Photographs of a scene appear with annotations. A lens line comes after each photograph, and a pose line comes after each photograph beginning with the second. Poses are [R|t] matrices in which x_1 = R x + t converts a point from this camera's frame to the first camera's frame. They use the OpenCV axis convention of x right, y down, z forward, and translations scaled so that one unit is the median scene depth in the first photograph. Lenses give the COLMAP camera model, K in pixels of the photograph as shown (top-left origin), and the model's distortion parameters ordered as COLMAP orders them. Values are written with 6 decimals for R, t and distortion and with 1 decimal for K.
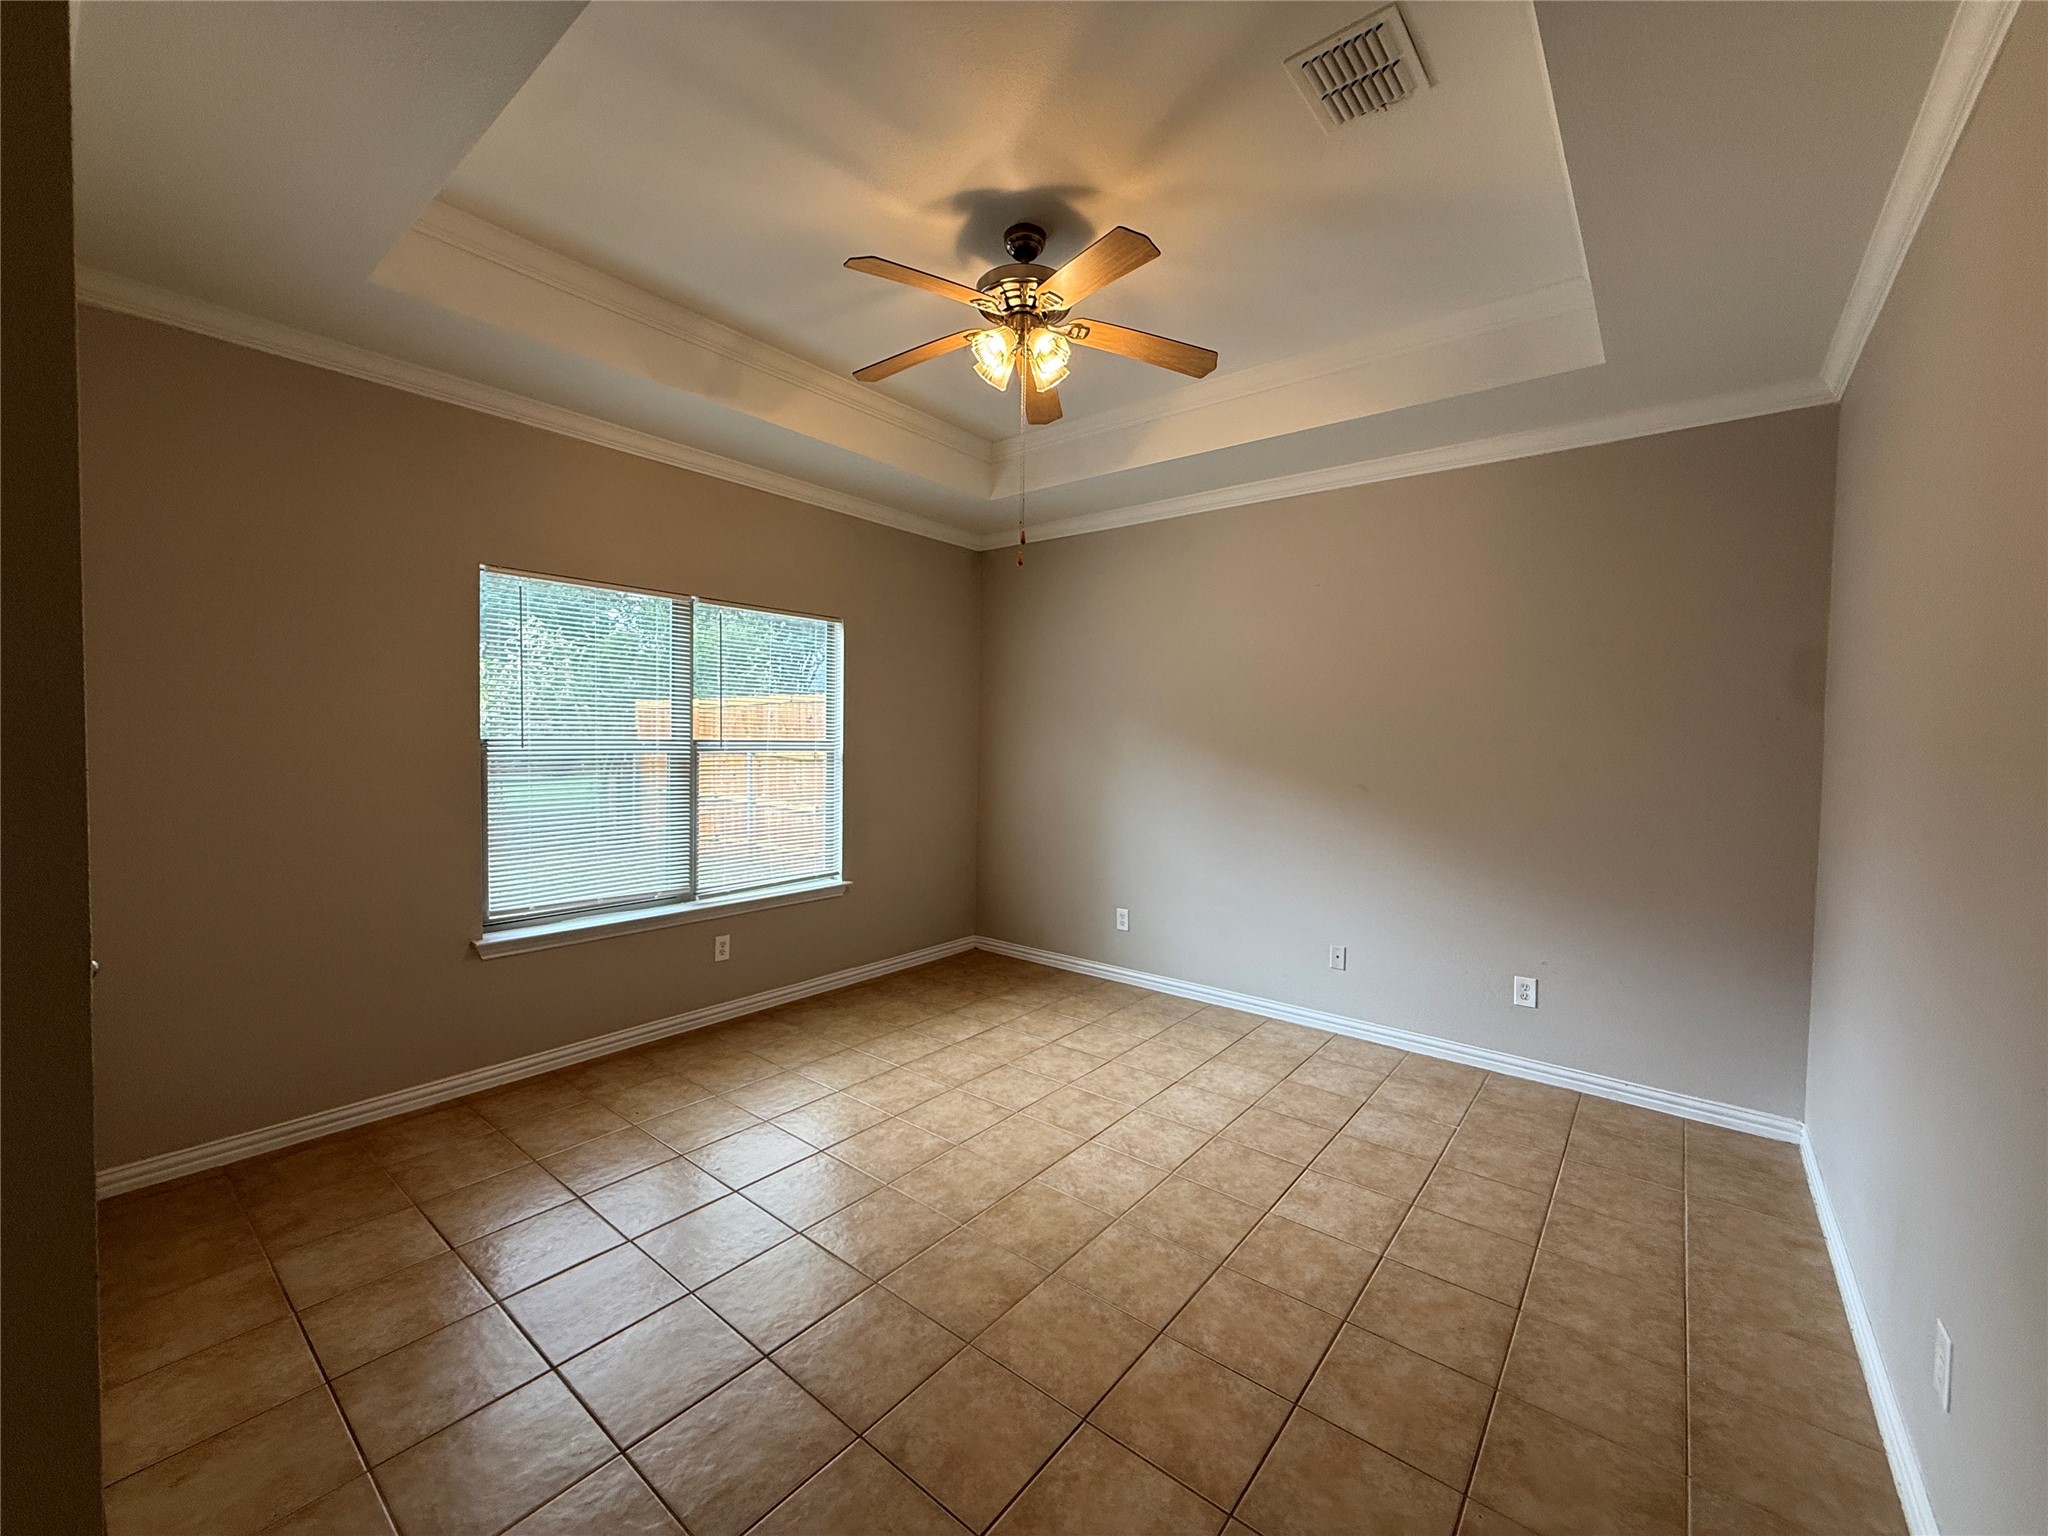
lens RADIAL K [[817.8, 0, 1027.2], [0, 817.8, 765.3], [0, 0, 1]] dist [-0.000785, 0.000535]
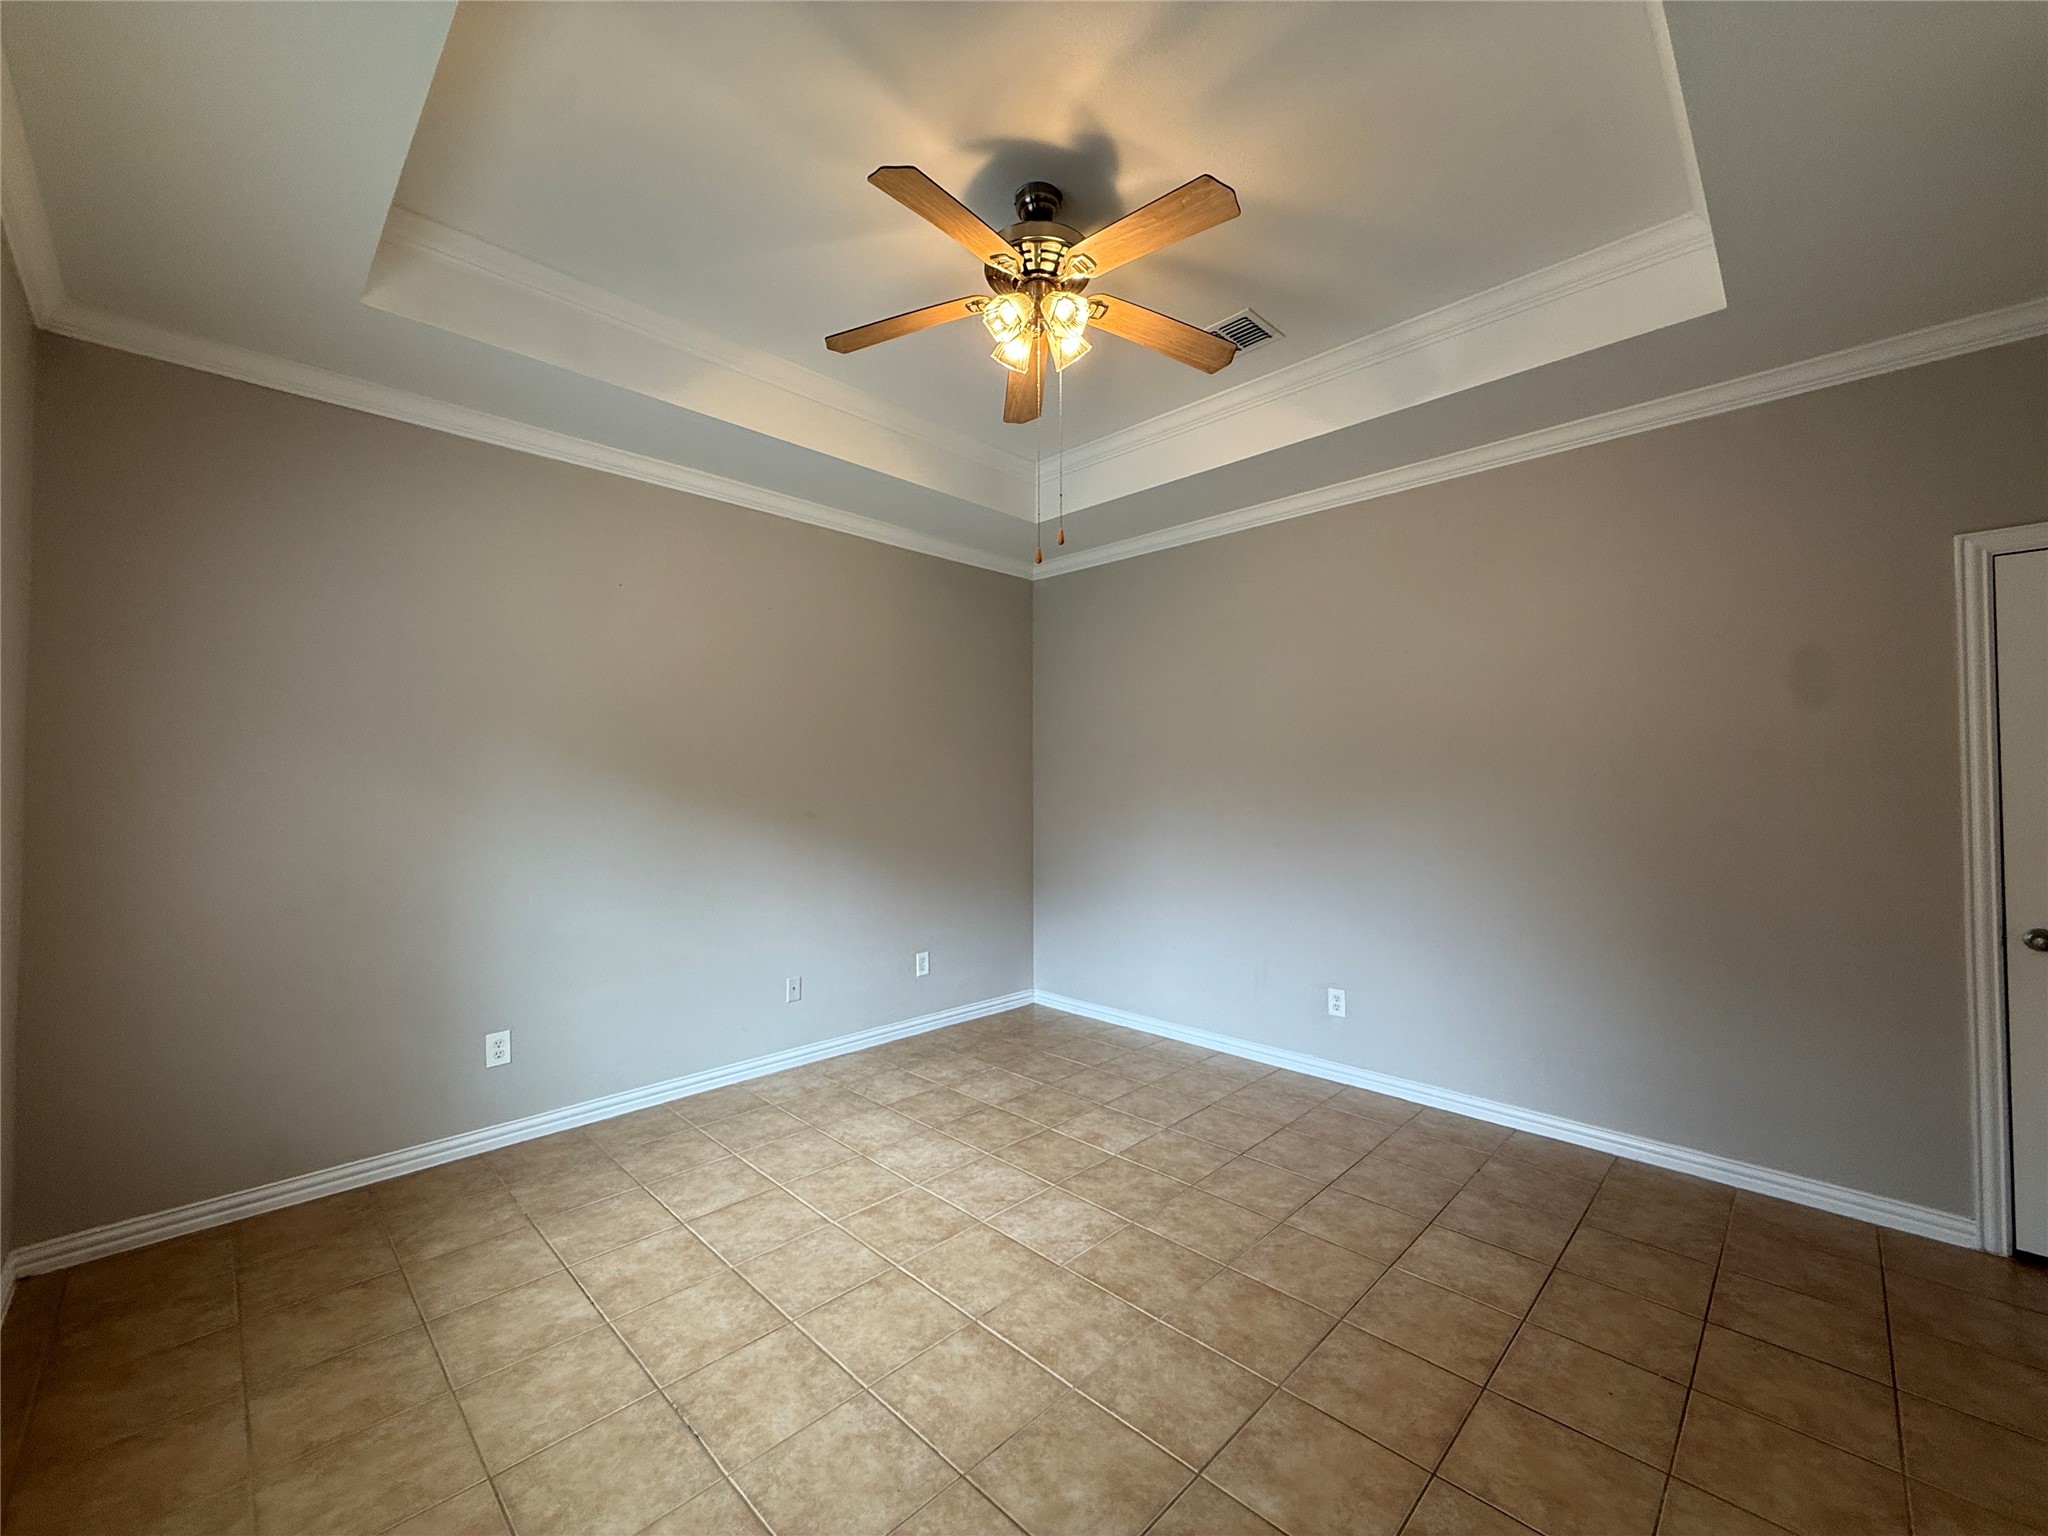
lens RADIAL K [[817.8, 0, 1017.1], [0, 817.8, 767.2], [0, 0, 1]] dist [-0.000785, 0.000535]
pose [[0.107100, 0.004322, 0.994239, -0.705295], [0.039640, 0.999177, -0.008614, -0.016509], [-0.993458, 0.040335, 0.106840, 0.757720]]
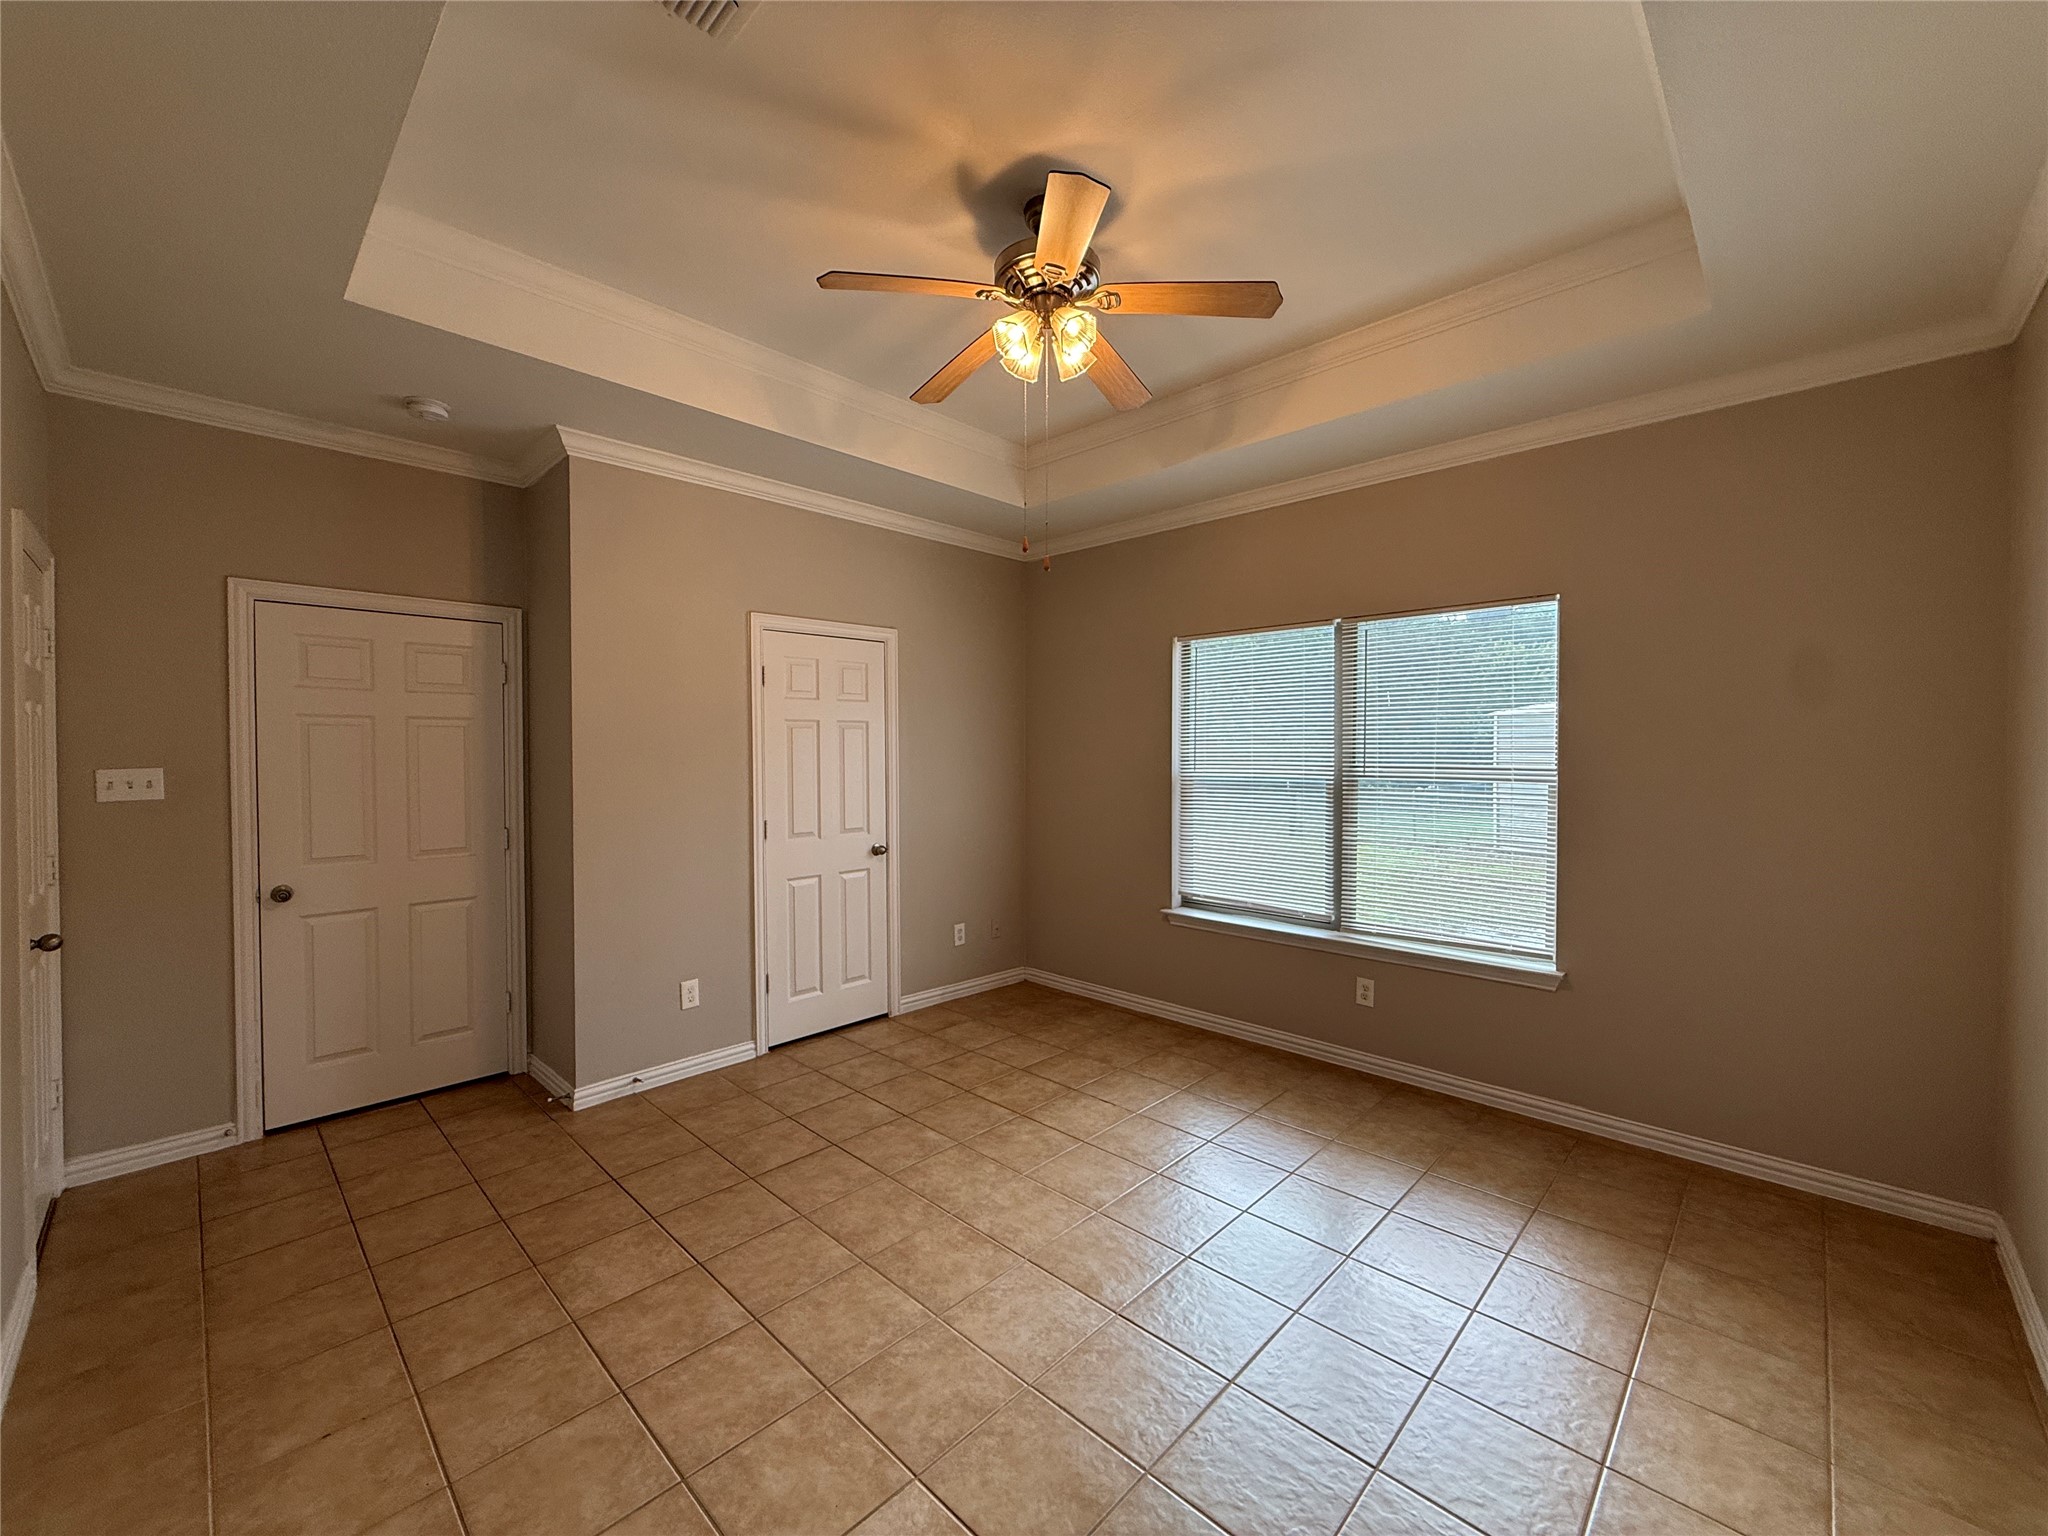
lens RADIAL K [[817.8, 0, 1015.3], [0, 817.8, 763.1], [0, 0, 1]] dist [-0.000785, 0.000535]
pose [[-0.099457, -0.000317, -0.995042, 0.721163], [-0.038555, 0.999250, 0.003535, -0.026709], [0.994295, 0.038716, -0.099395, 0.857808]]
